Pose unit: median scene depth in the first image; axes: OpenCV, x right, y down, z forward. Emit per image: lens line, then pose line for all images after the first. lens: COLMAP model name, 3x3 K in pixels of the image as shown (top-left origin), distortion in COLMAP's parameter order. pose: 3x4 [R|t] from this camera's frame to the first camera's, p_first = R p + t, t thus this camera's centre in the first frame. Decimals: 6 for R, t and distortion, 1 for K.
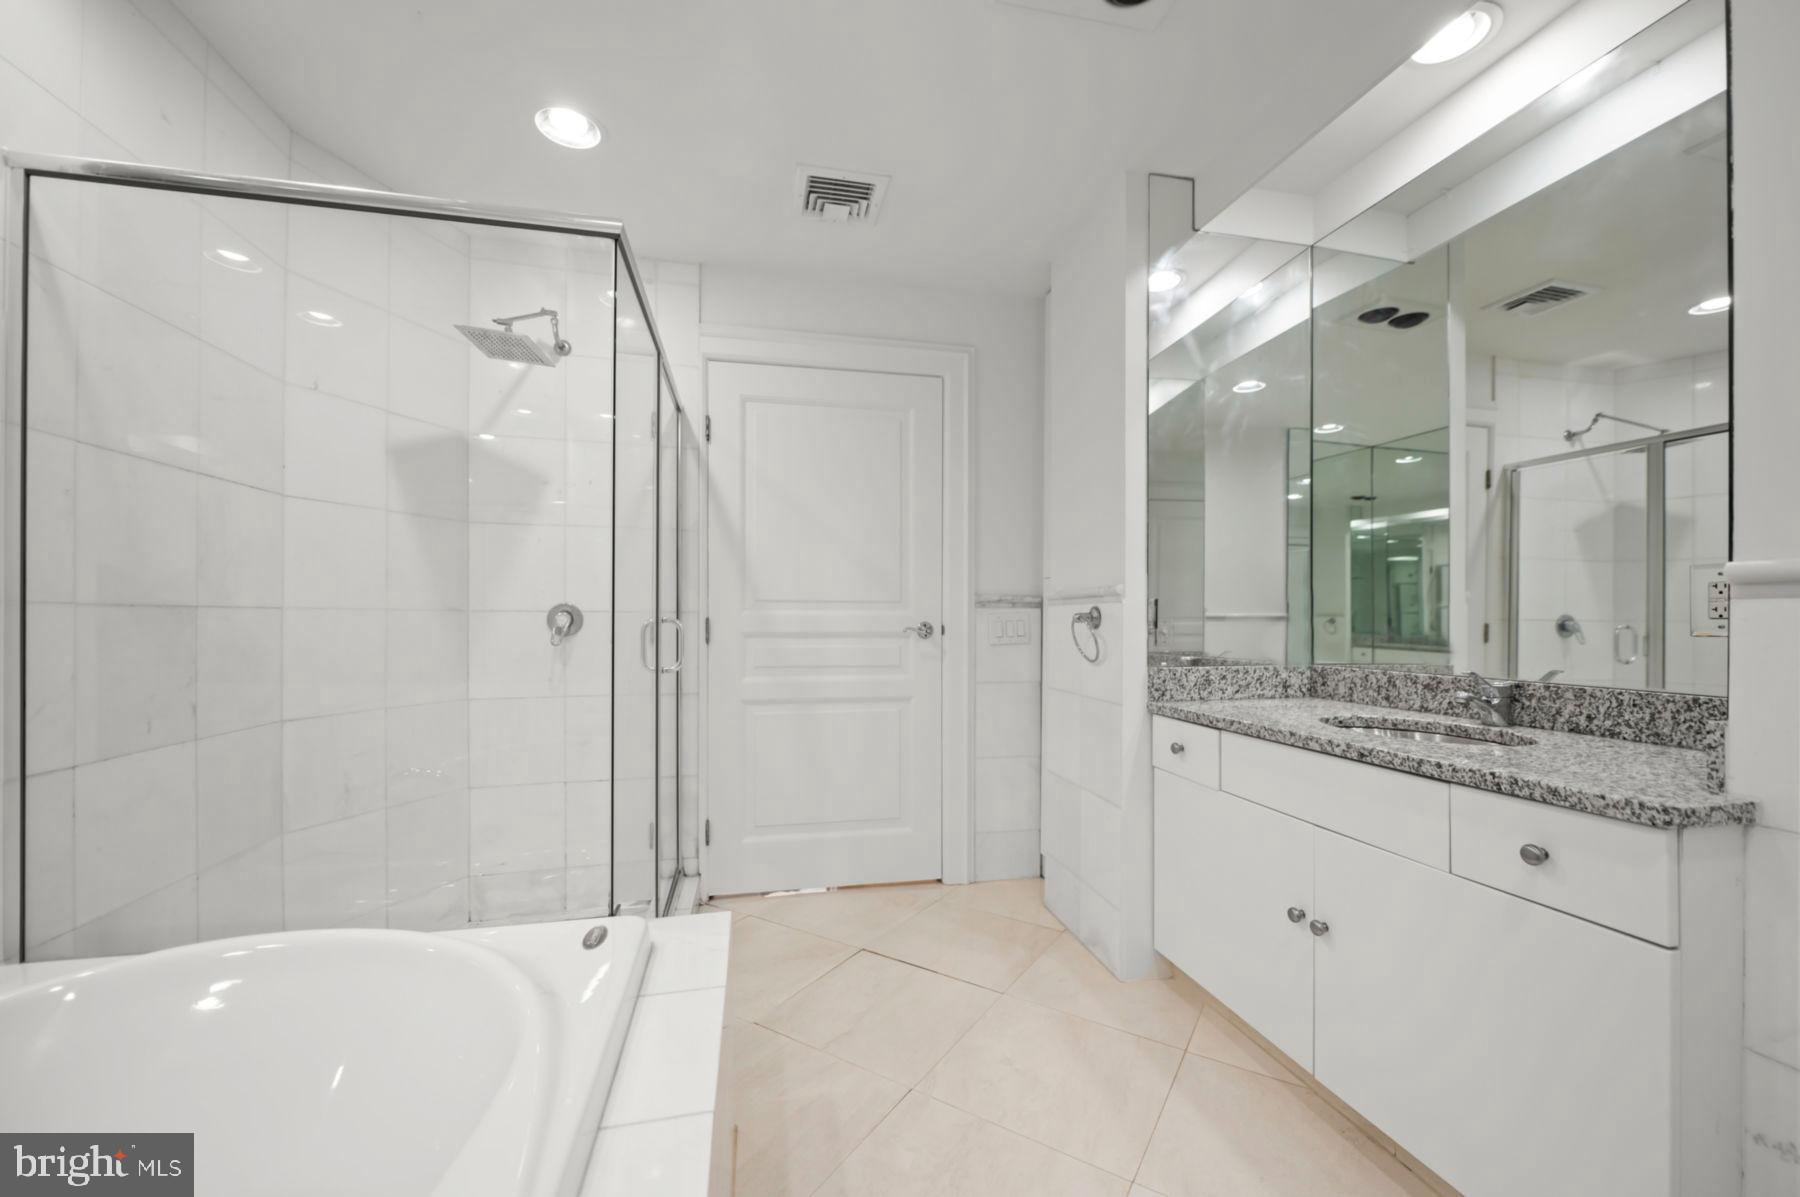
lens RADIAL K [[712.9, 0, 904.3], [0, 712.9, 619.5], [0, 0, 1]] dist [-0.008498, -0.000443]
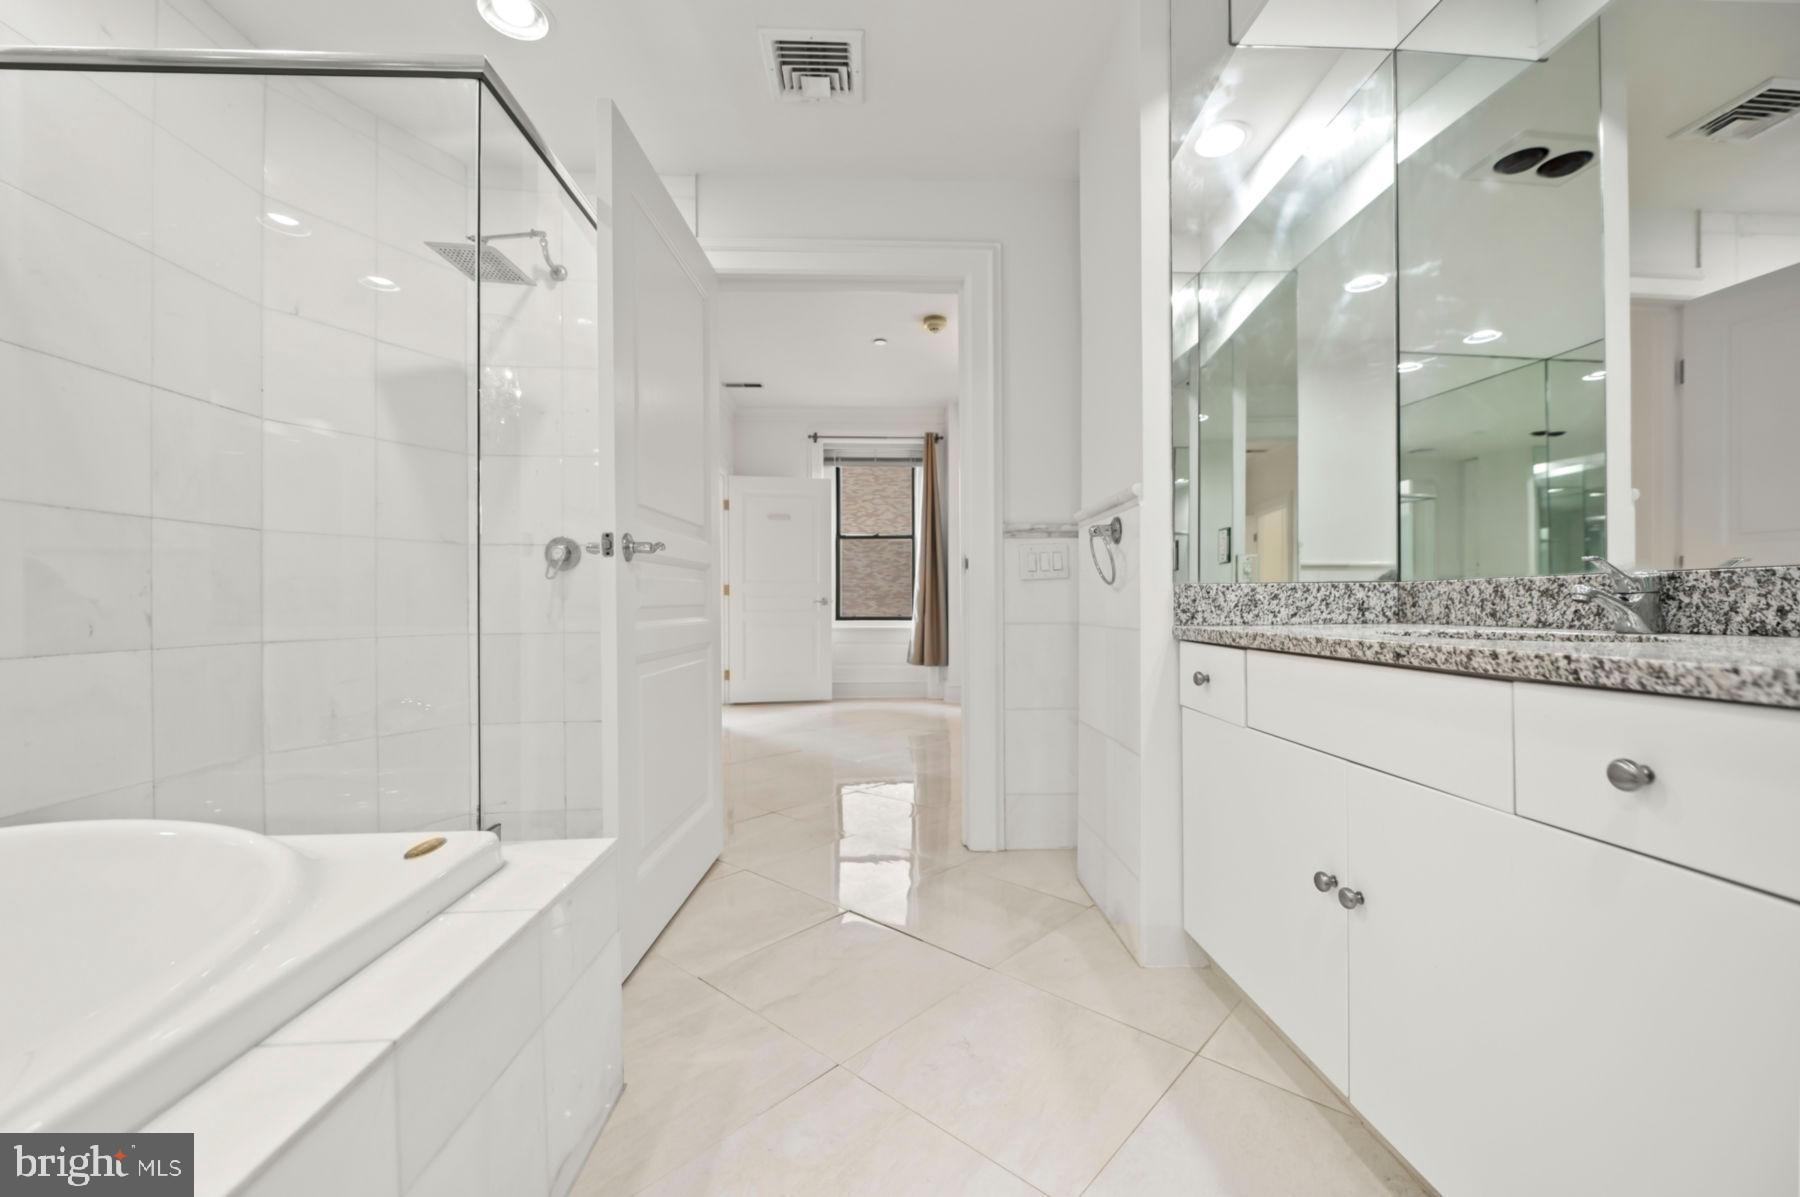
lens RADIAL K [[731.1, 0, 906.7], [0, 731.1, 604.2], [0, 0, 1]] dist [-0.008572, -0.000339]
pose [[0.985487, -0.007971, -0.169564, 0.179022], [0.008075, 0.999967, -0.000077, 0.086148], [0.169559, -0.001293, 0.985519, 0.121728]]
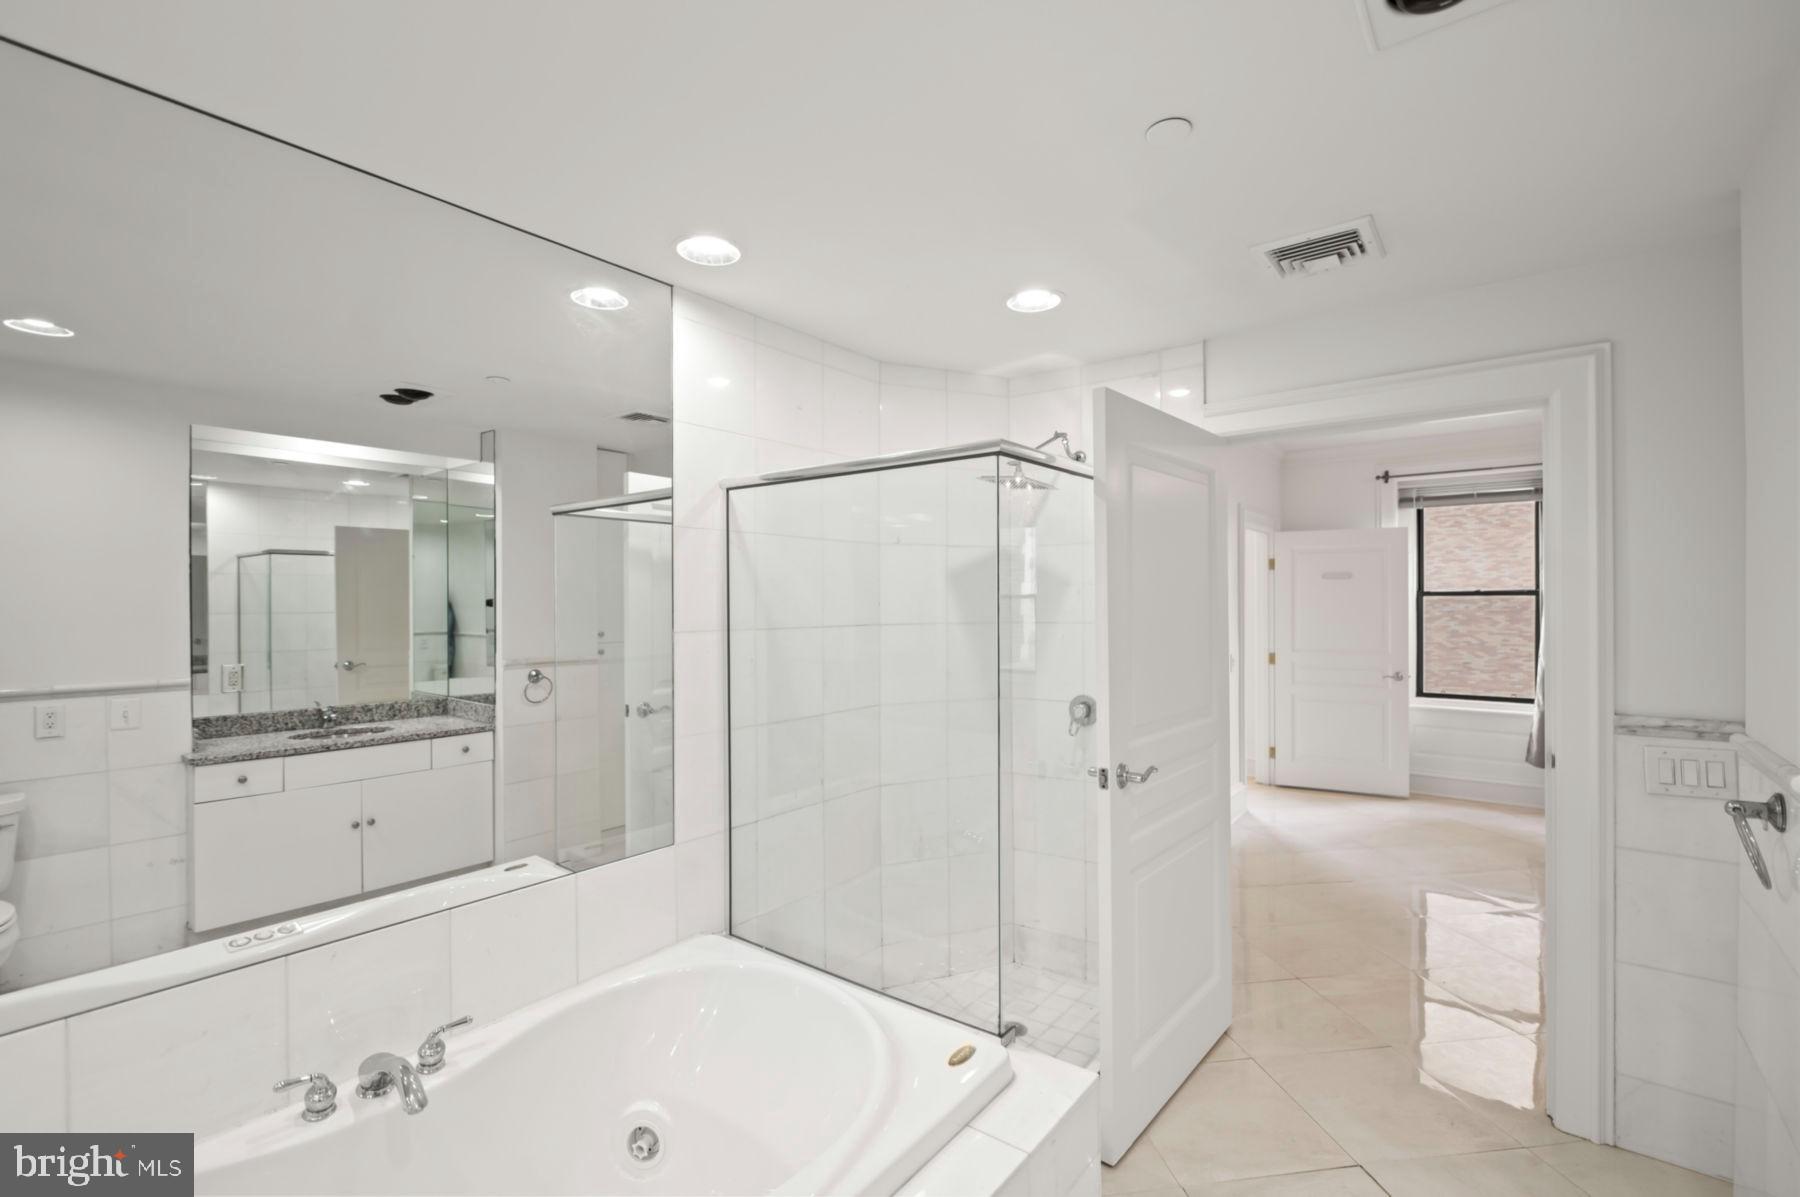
lens RADIAL K [[787.8, 0, 908.5], [0, 787.8, 603.7], [0, 0, 1]] dist [-0.006650, -0.000578]
pose [[0.642489, -0.007845, -0.766254, 0.316687], [0.008157, 0.999961, -0.003398, -0.188487], [0.766251, -0.004067, 0.642528, 0.037137]]
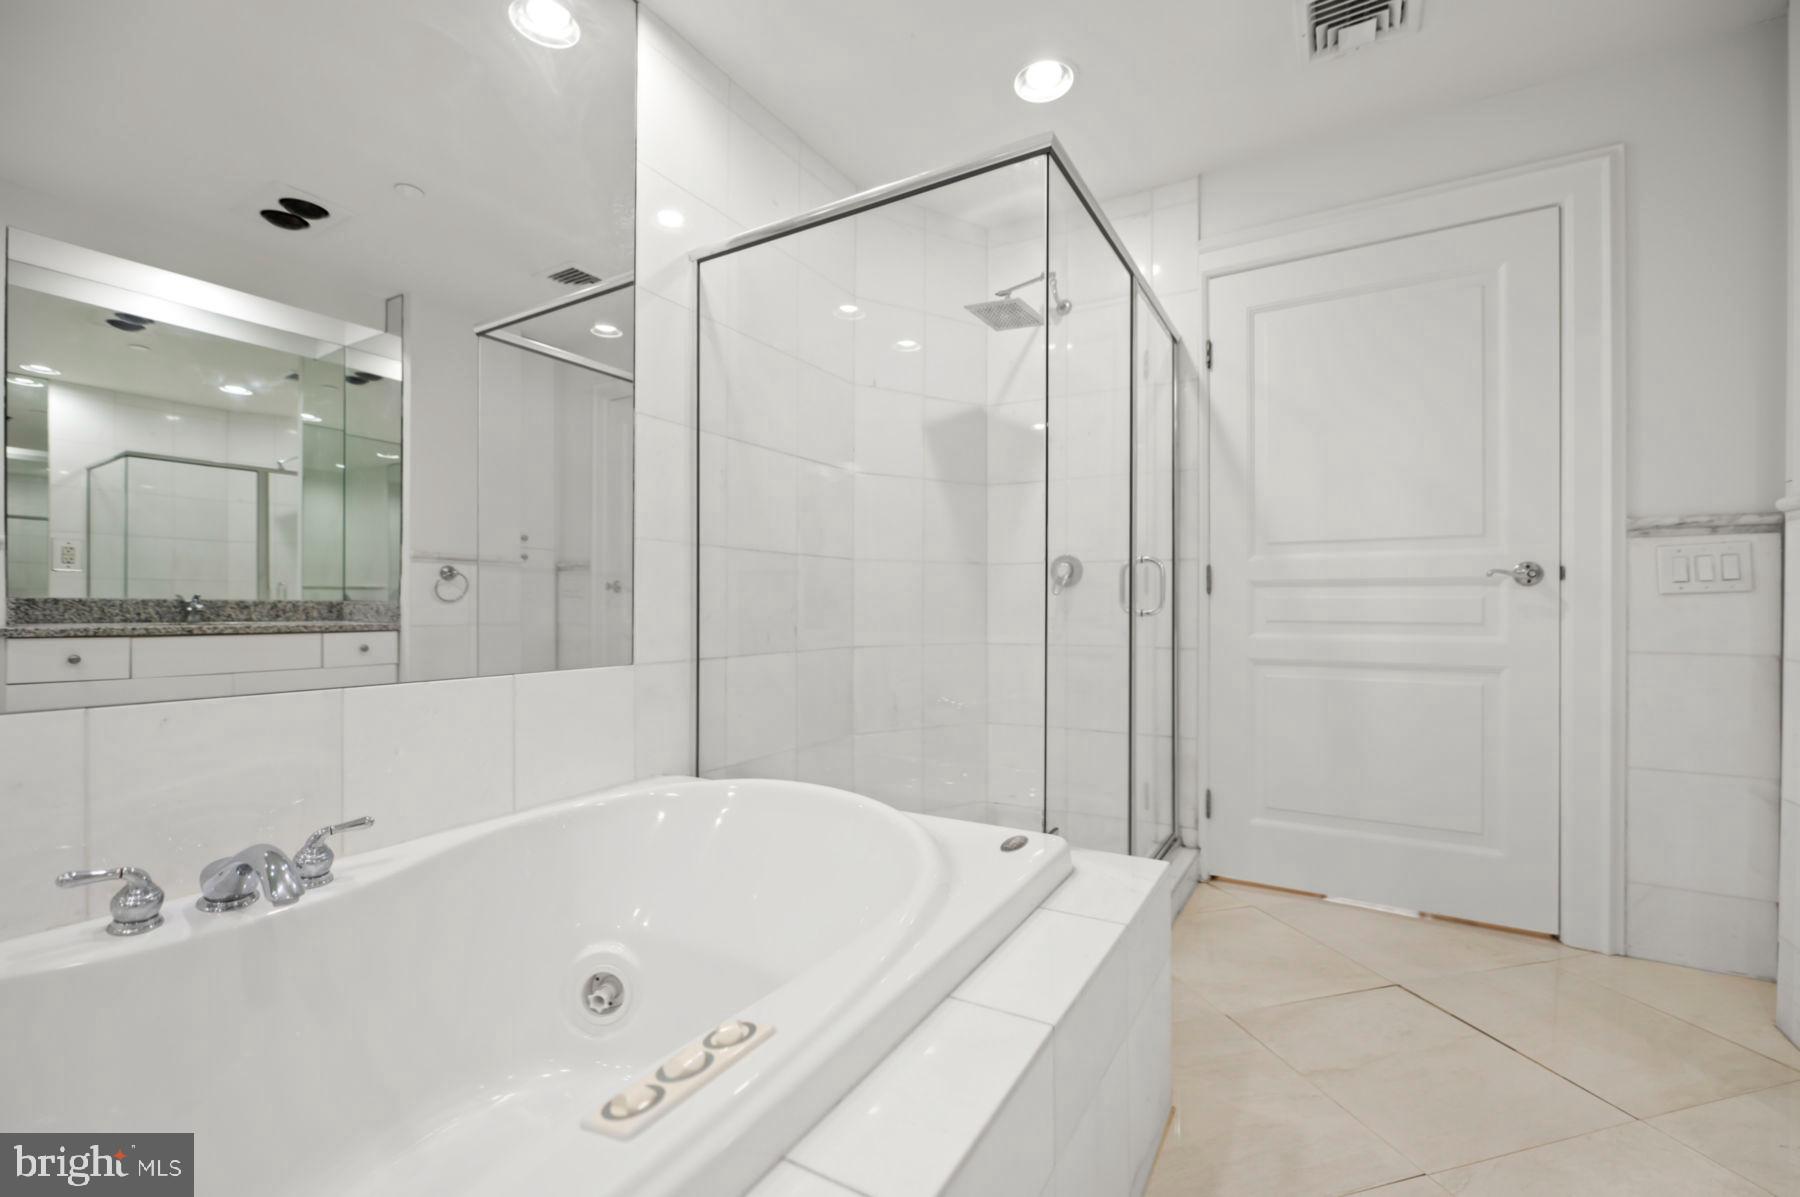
lens RADIAL K [[737.6, 0, 909.3], [0, 737.6, 607.3], [0, 0, 1]] dist [-0.007853, -0.000204]
pose [[0.733529, -0.001269, -0.679657, 0.096615], [0.000097, 0.999998, -0.001763, 0.065418], [0.679659, 0.001228, 0.733528, 0.075564]]
